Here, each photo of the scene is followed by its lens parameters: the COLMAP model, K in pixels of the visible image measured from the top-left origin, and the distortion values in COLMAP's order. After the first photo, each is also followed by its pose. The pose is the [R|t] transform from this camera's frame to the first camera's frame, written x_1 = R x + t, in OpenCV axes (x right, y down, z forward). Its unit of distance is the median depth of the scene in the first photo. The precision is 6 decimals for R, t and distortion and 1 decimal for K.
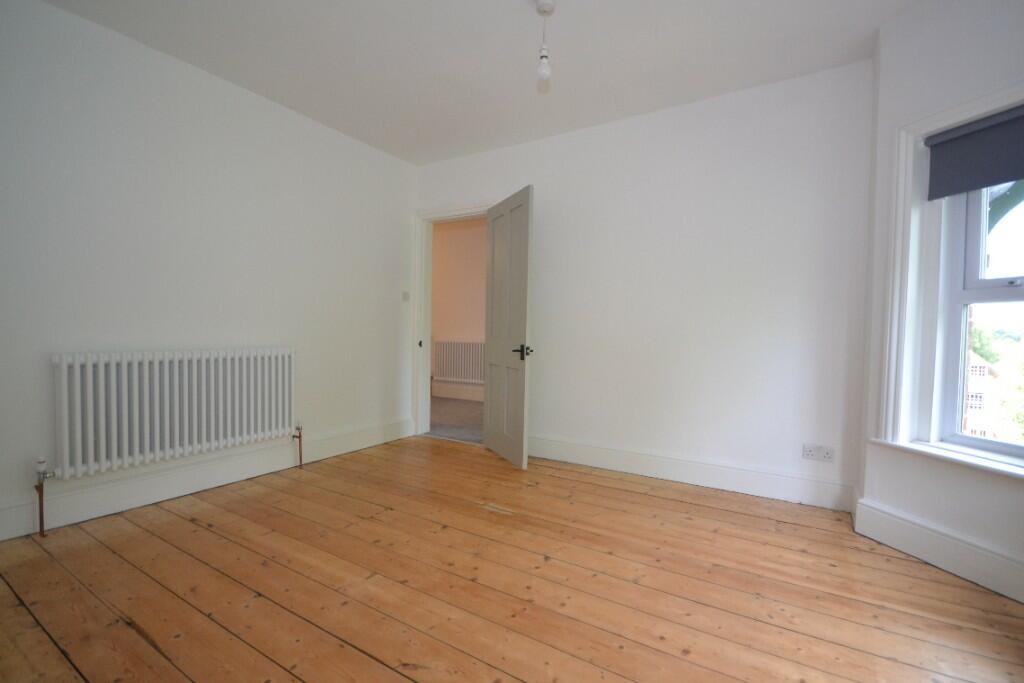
lens RADIAL K [[457.6, 0, 508.2], [0, 457.6, 345.1], [0, 0, 1]] dist [0.001135, 0.000278]
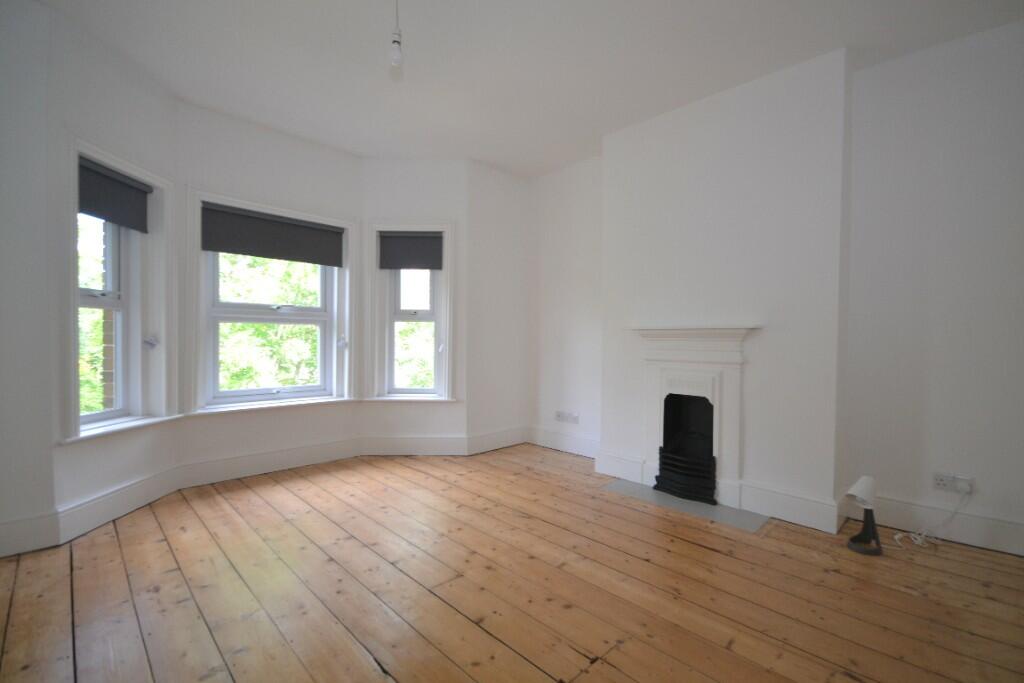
lens RADIAL K [[457.6, 0, 508.2], [0, 457.6, 345.1], [0, 0, 1]] dist [0.001135, 0.000278]
pose [[-0.967886, -0.023317, 0.250306, -0.411158], [-0.011836, 0.998812, 0.047278, -0.065792], [-0.251111, 0.042797, -0.967012, 1.944885]]
